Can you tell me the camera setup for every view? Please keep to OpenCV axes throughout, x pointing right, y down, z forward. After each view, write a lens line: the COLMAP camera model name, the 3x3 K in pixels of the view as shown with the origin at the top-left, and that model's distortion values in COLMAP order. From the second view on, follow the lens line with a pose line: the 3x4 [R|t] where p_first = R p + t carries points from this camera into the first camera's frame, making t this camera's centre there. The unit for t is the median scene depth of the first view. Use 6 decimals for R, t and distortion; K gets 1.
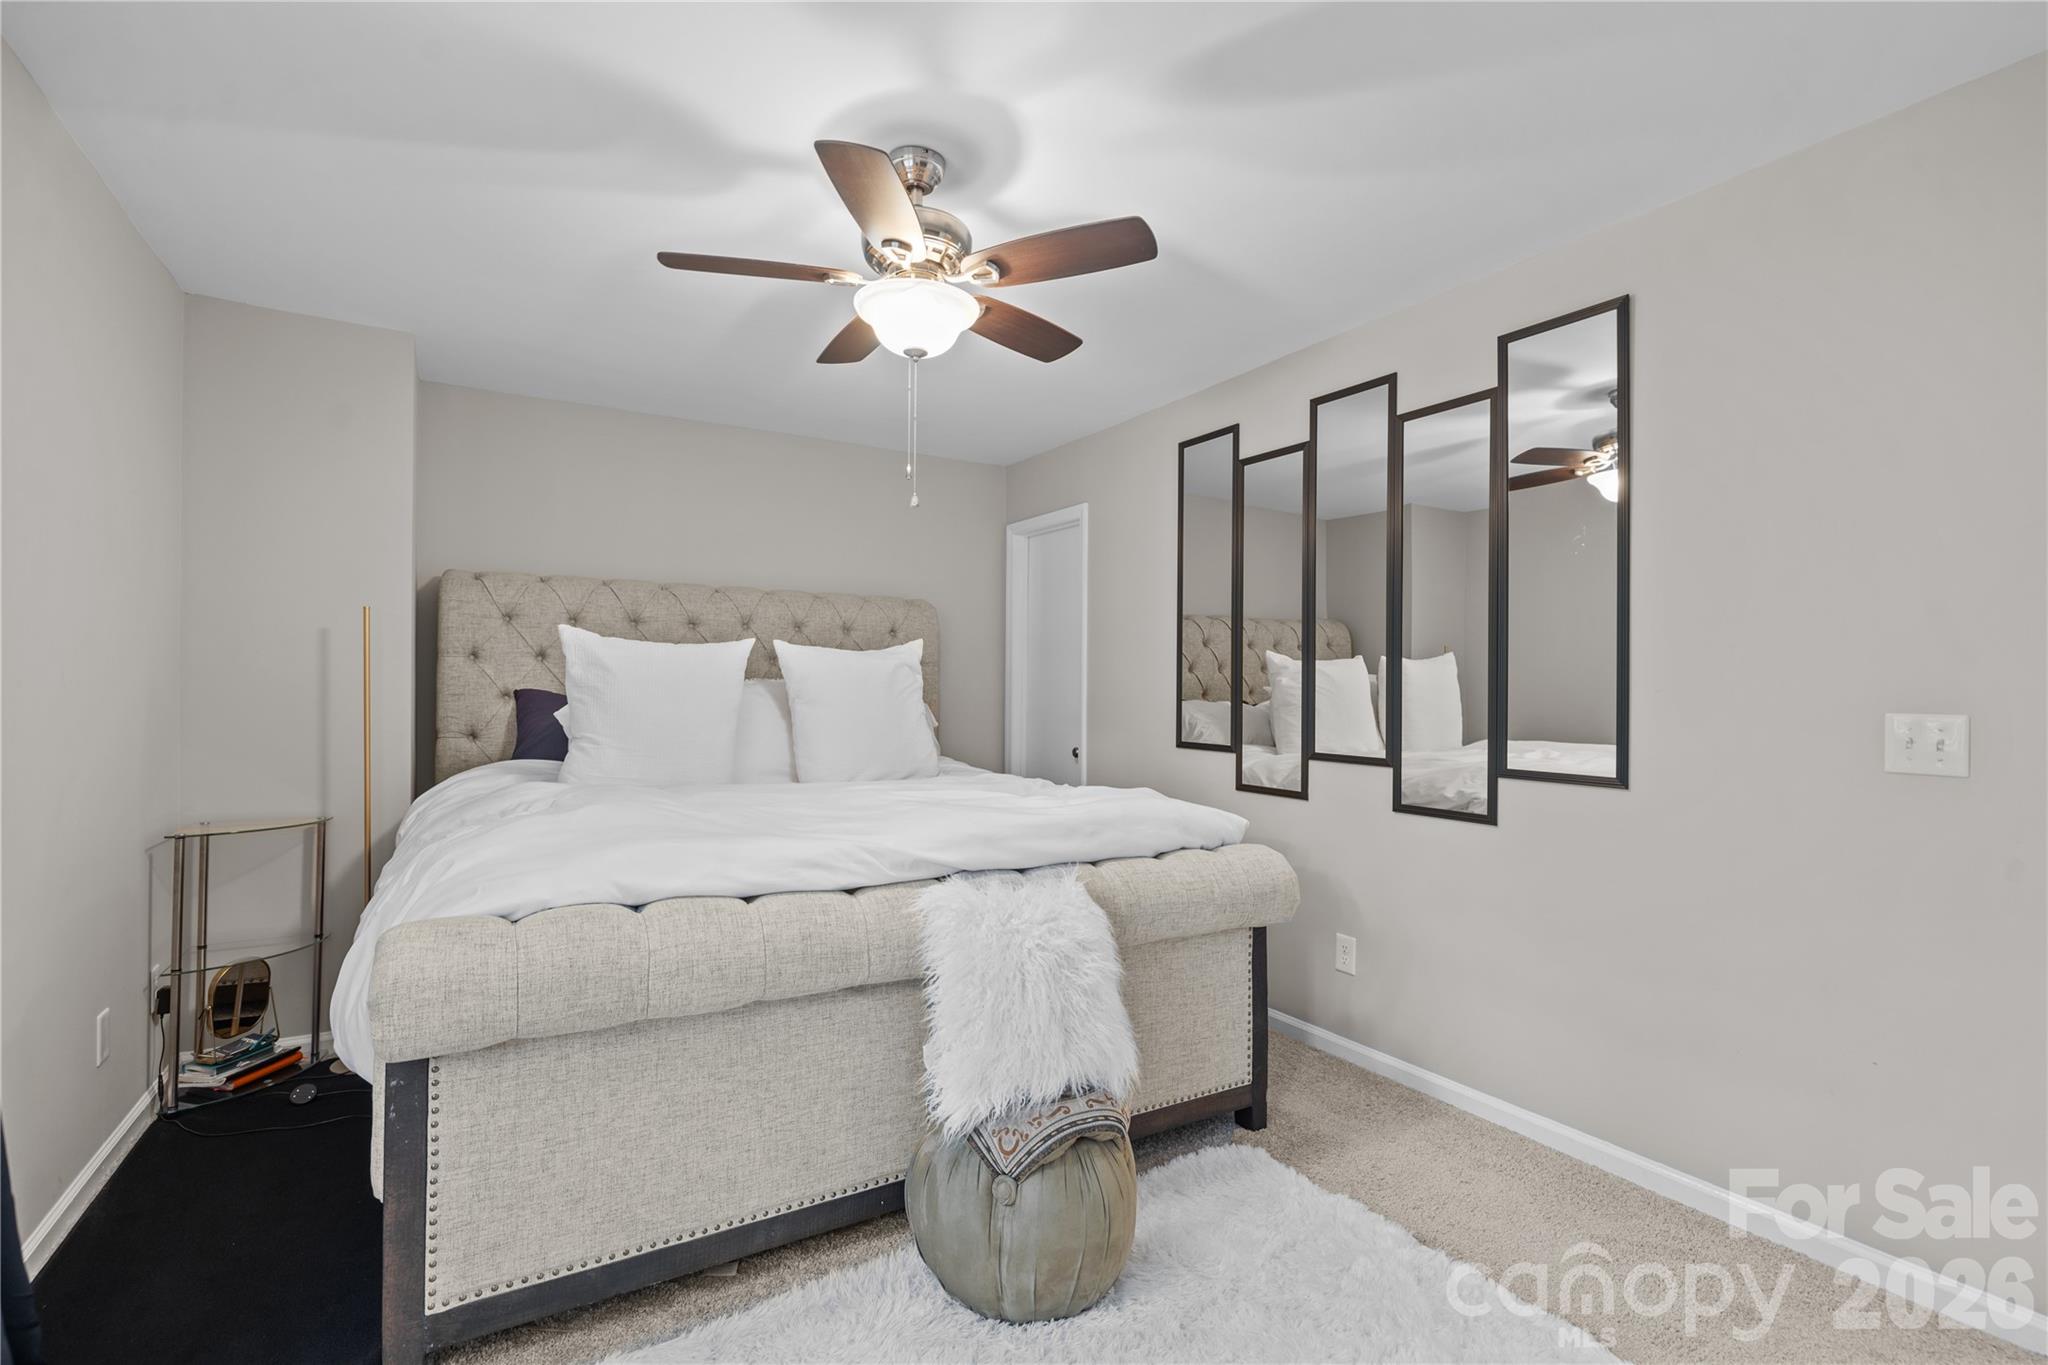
lens RADIAL K [[921.1, 0, 1024.0], [0, 921.1, 682.5], [0, 0, 1]] dist [-0.003678, -0.000528]
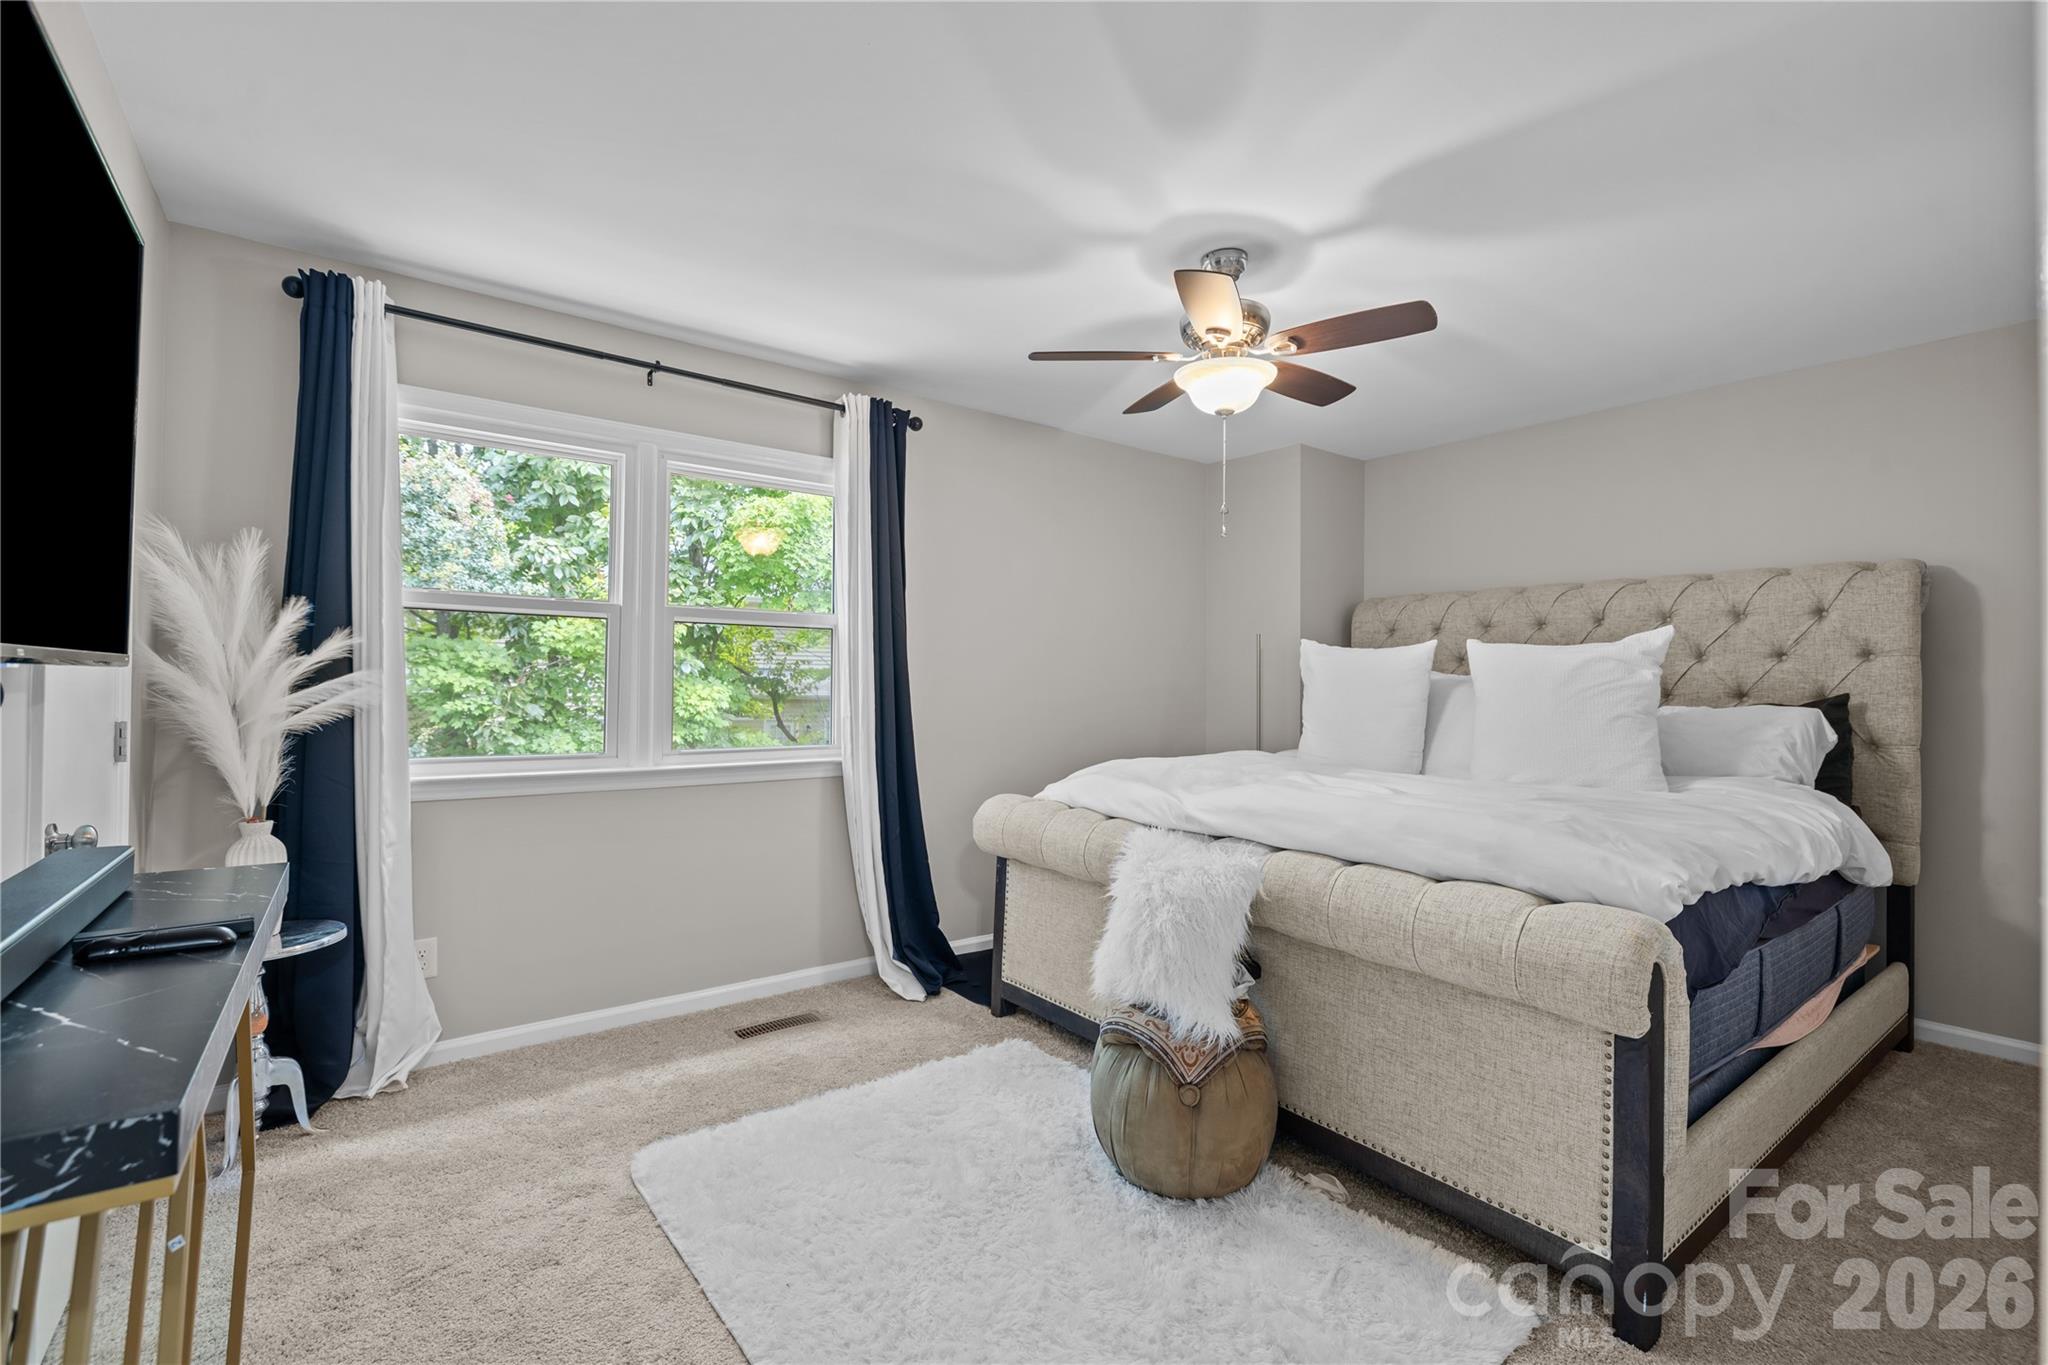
lens RADIAL K [[921.1, 0, 1024.0], [0, 921.1, 682.5], [0, 0, 1]] dist [-0.003678, -0.000528]
pose [[0.119051, -0.004056, -0.992880, 1.074080], [-0.001366, 0.999990, -0.004248, 0.009784], [0.992887, 0.001862, 0.119044, 0.584527]]
